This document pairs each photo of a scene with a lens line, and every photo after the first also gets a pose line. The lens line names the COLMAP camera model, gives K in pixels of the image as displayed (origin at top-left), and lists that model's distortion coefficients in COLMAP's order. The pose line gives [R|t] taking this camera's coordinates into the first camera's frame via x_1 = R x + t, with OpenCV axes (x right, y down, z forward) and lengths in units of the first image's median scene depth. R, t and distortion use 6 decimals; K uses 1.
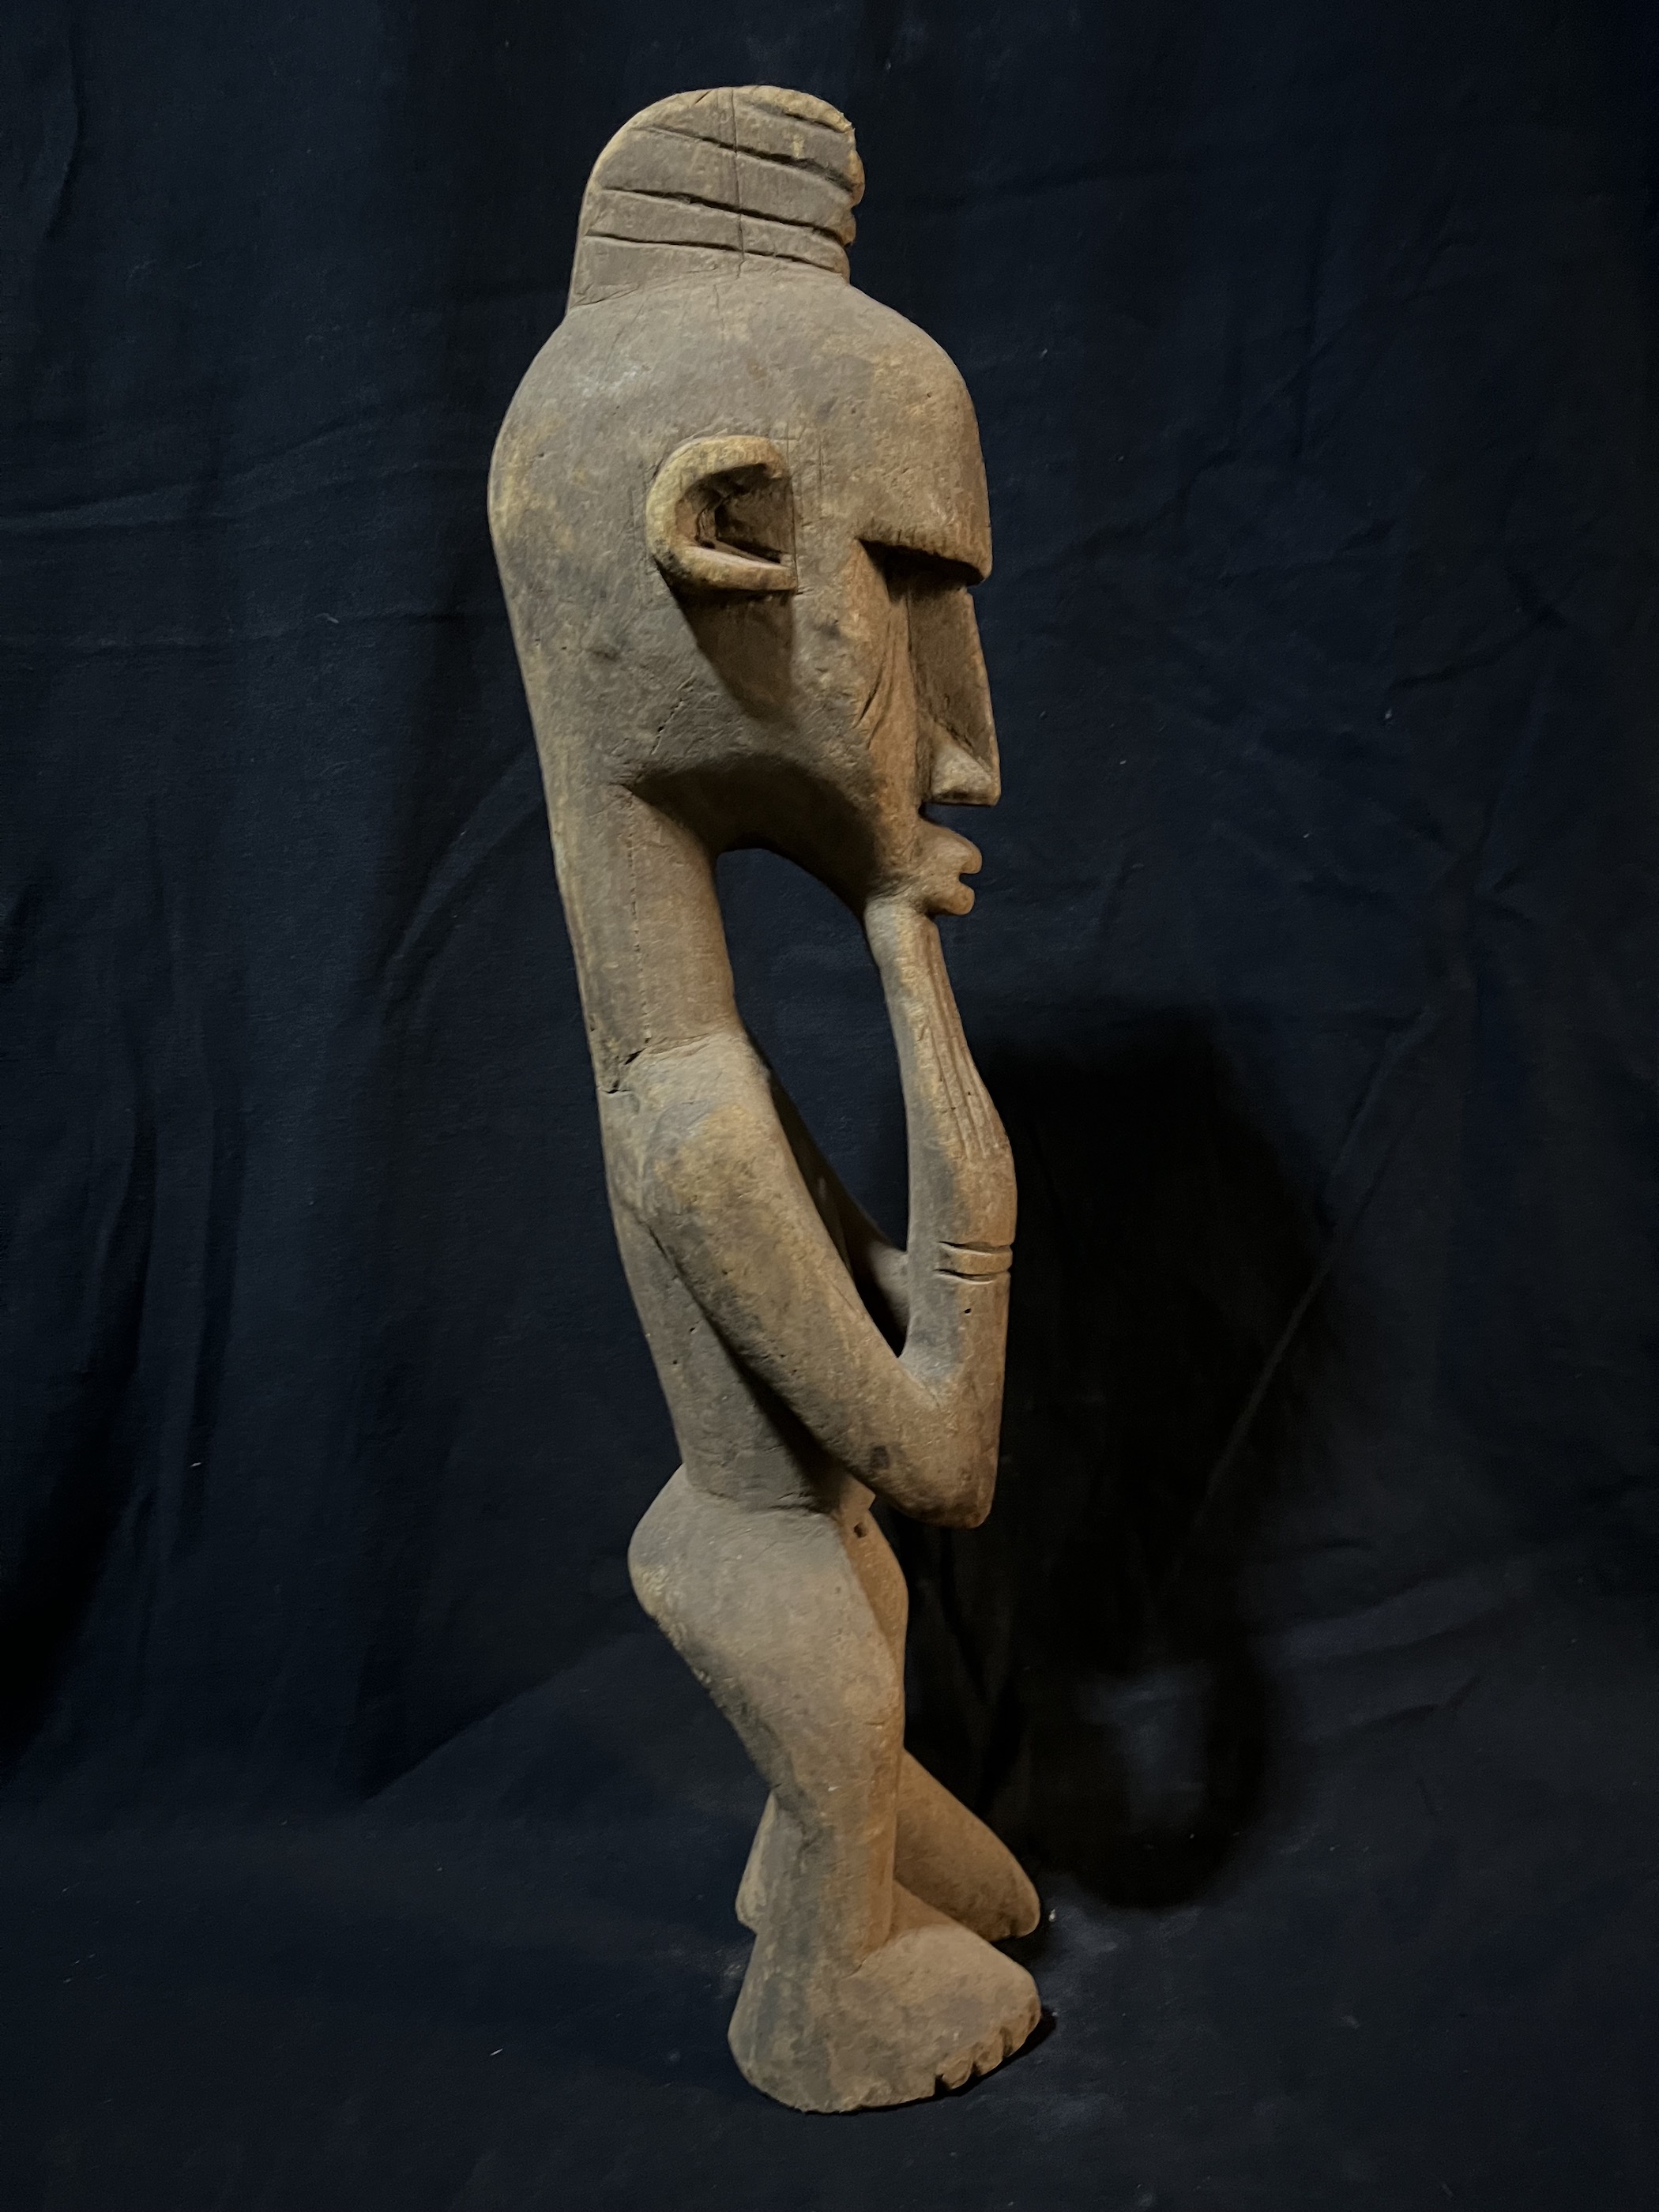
lens RADIAL K [[1679.1, 0, 829.5], [0, 1679.1, 1106.0], [0, 0, 1]] dist [0.060052, -0.102921]
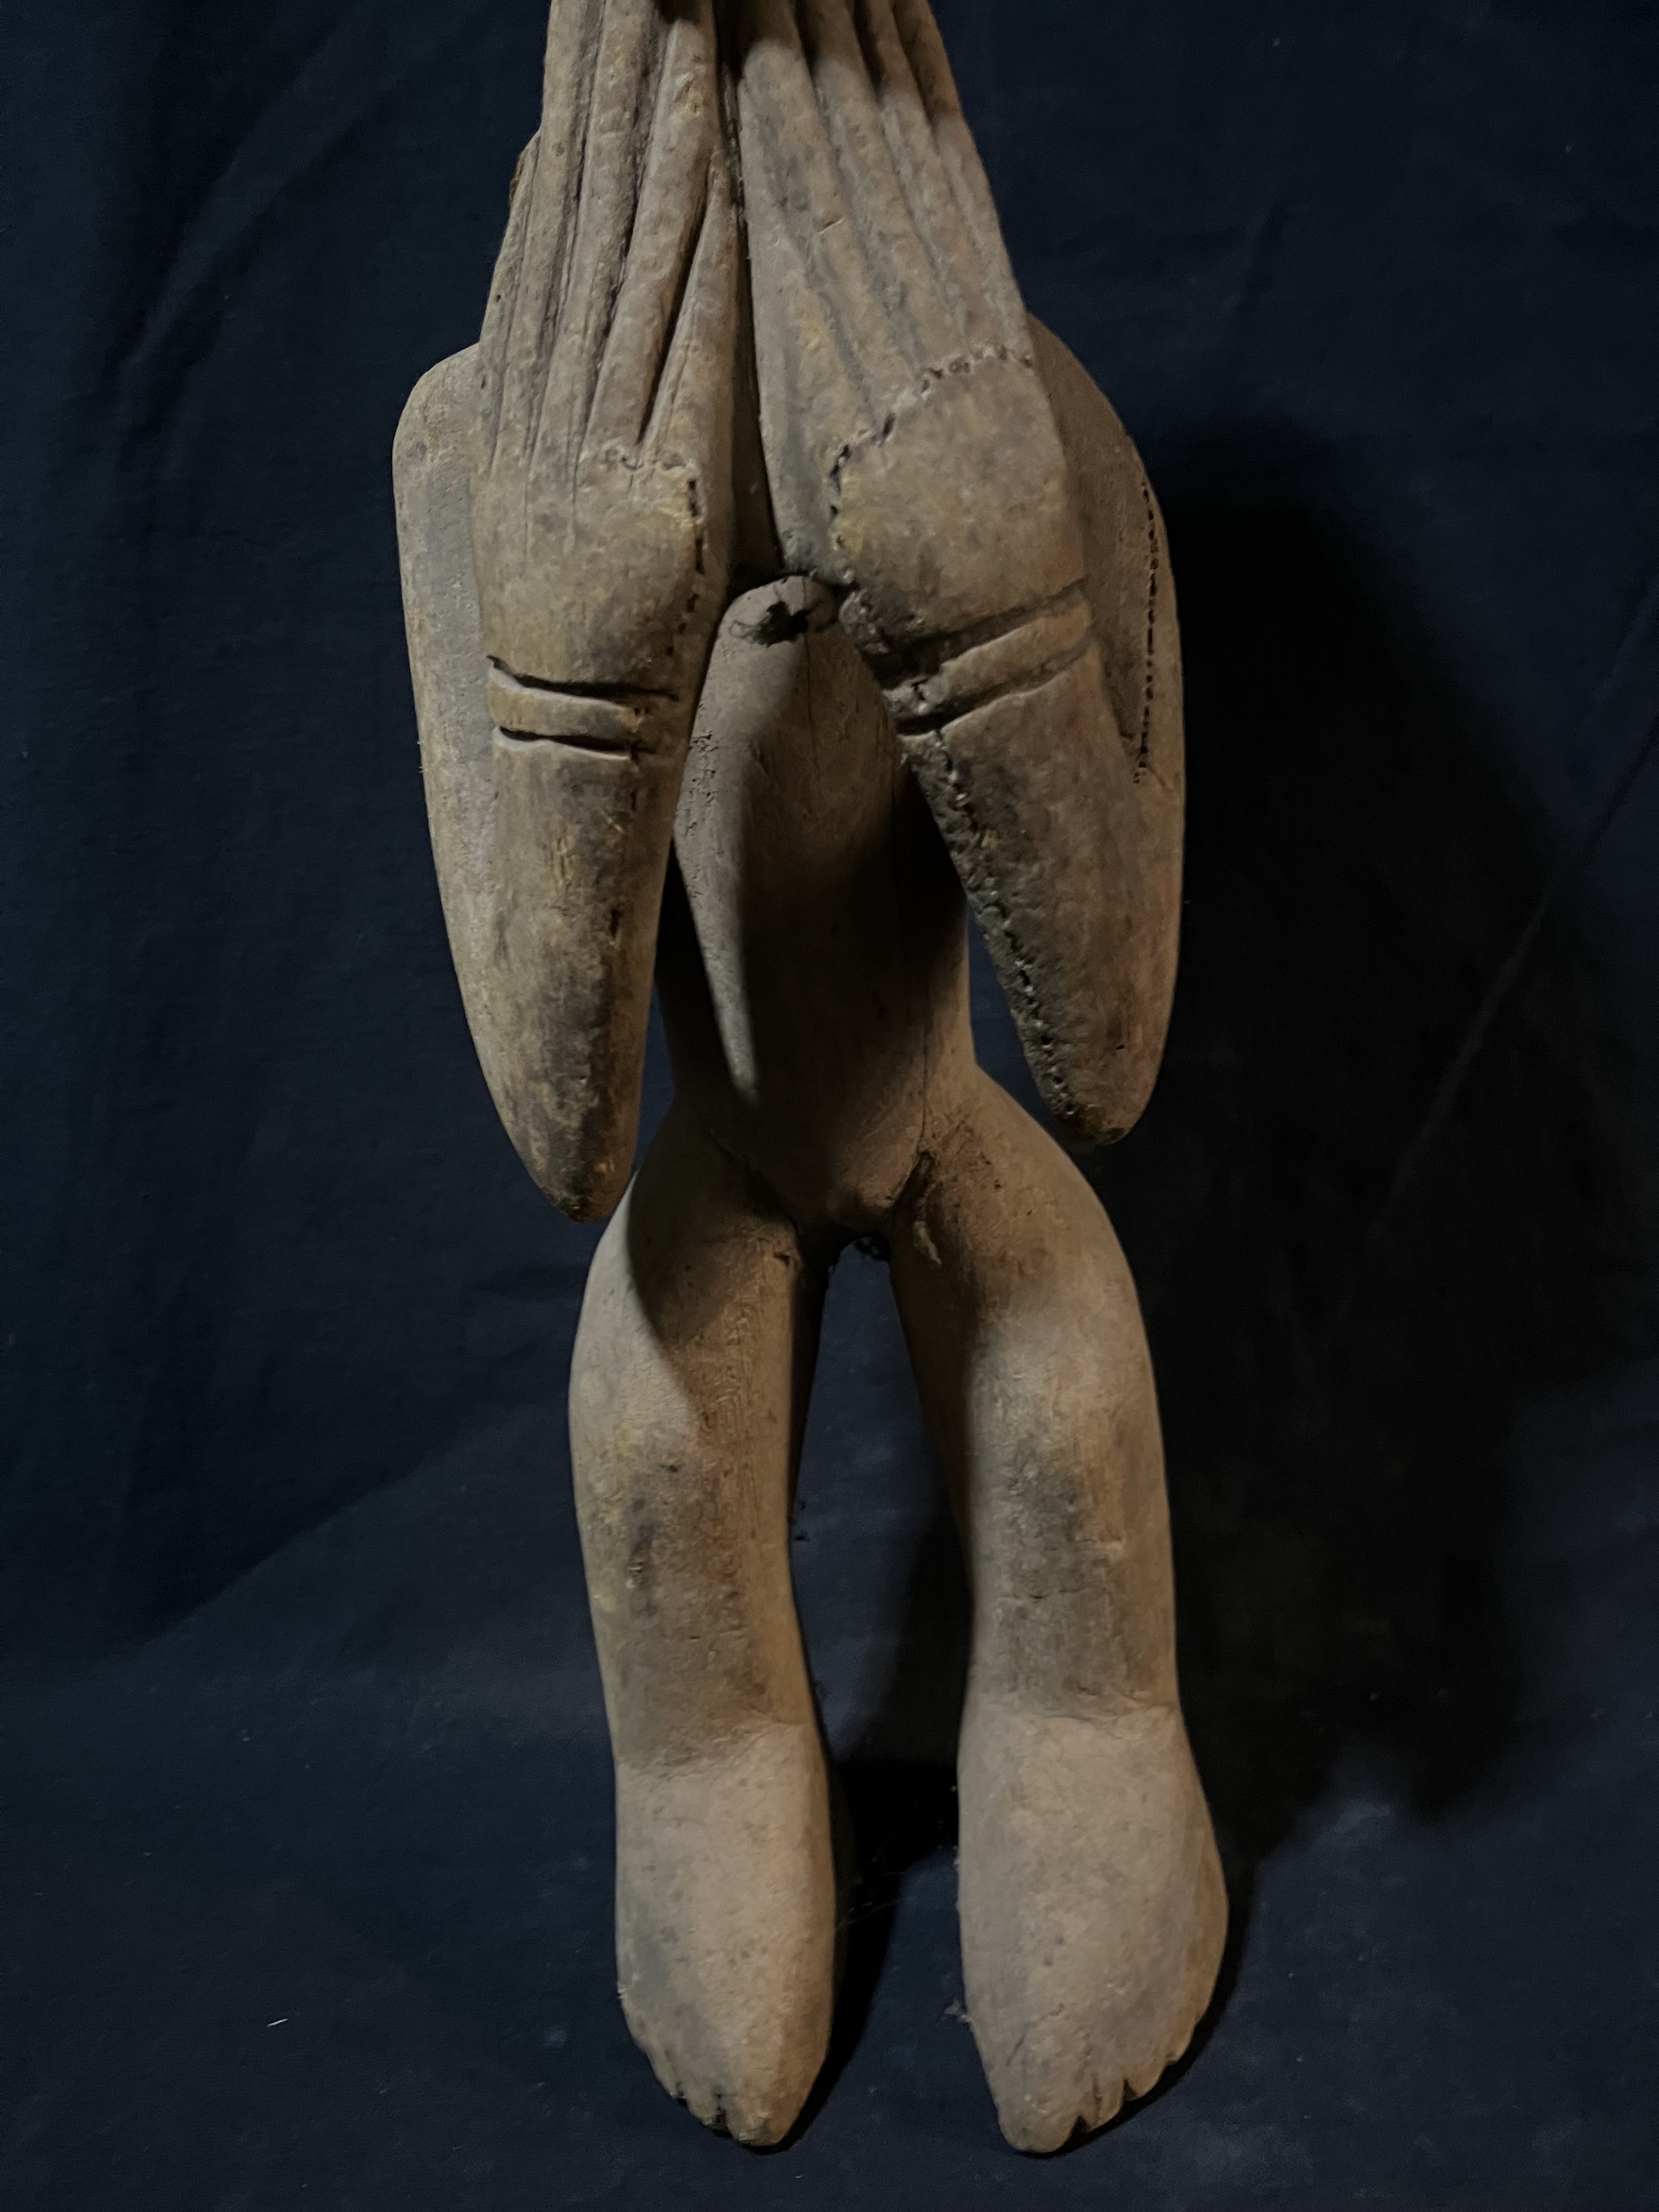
lens RADIAL K [[1665.6, 0, 829.5], [0, 1665.6, 1106.0], [0, 0, 1]] dist [0.046295, -0.082993]
pose [[0.999862, -0.006254, -0.015390, 0.013957], [0.007330, 0.997459, 0.070867, 0.148946], [0.014907, -0.070970, 0.997367, 0.348462]]
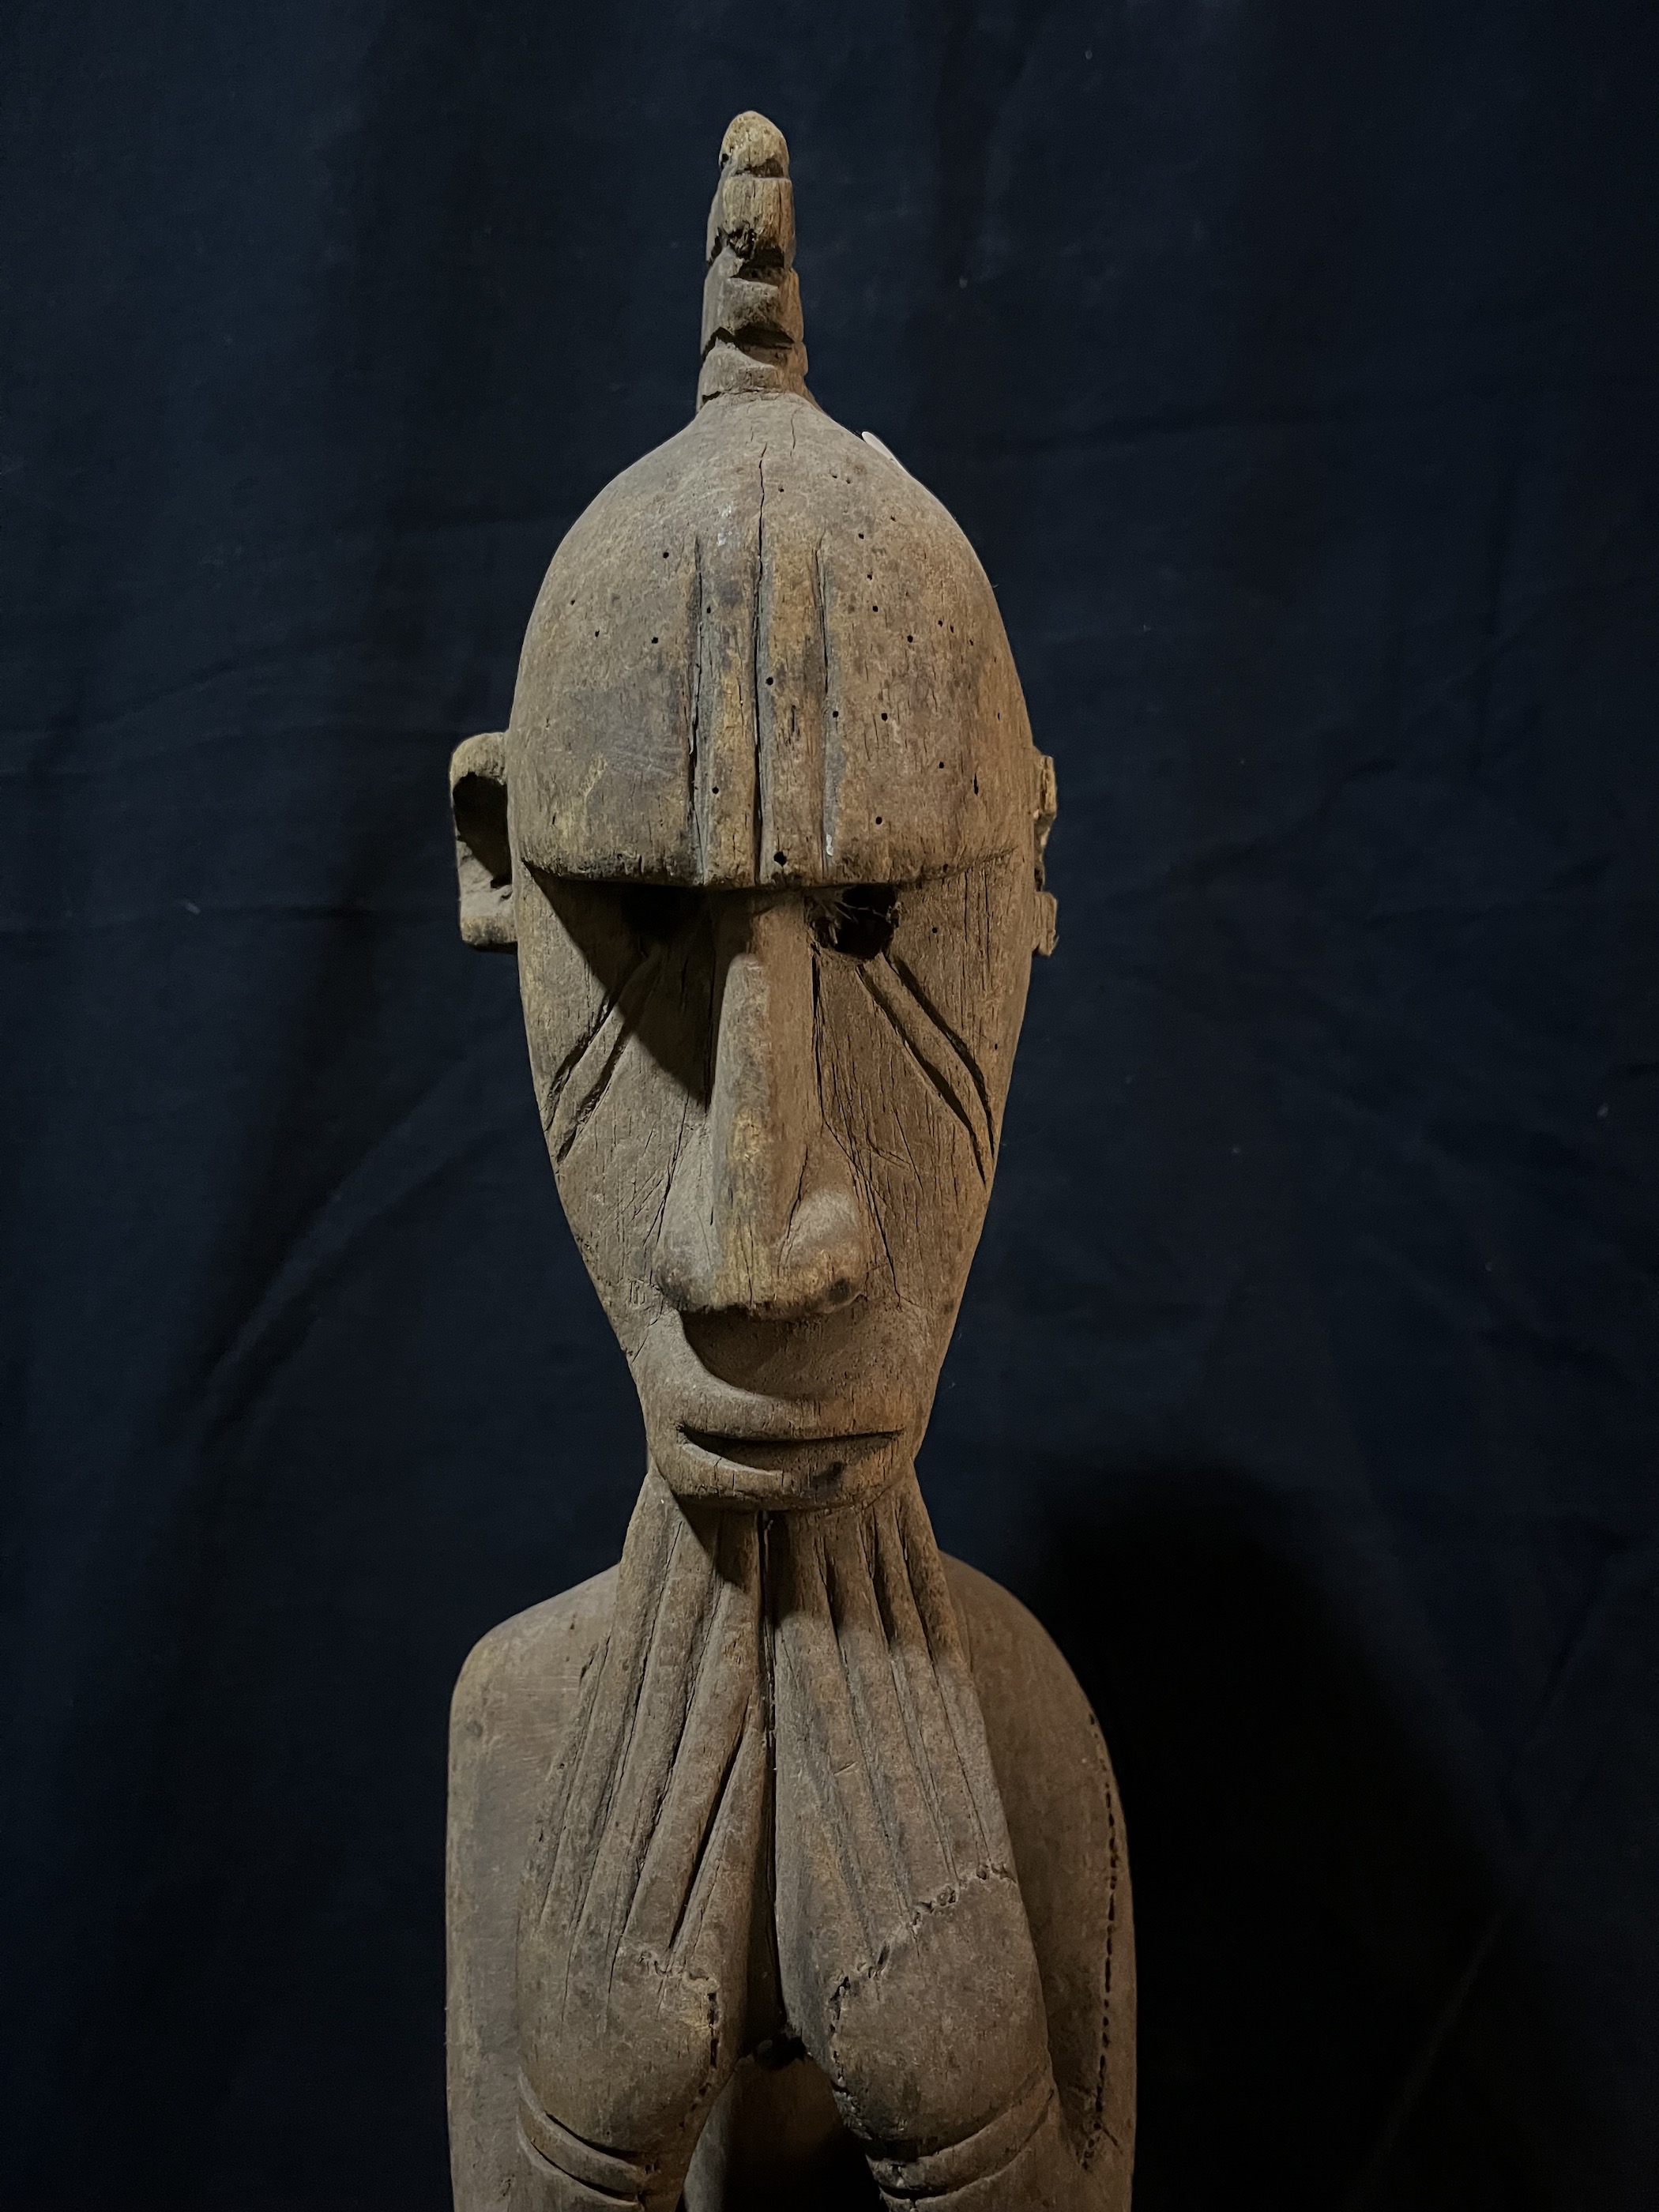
lens RADIAL K [[1678.8, 0, 804.0], [0, 1678.8, 1113.0], [0, 0, 1]] dist [-0.008000, -0.007401]
pose [[0.998093, 0.057022, -0.023633, 0.001077], [-0.060138, 0.984600, -0.164156, -0.088874], [0.013908, 0.165264, 0.986151, 0.273278]]
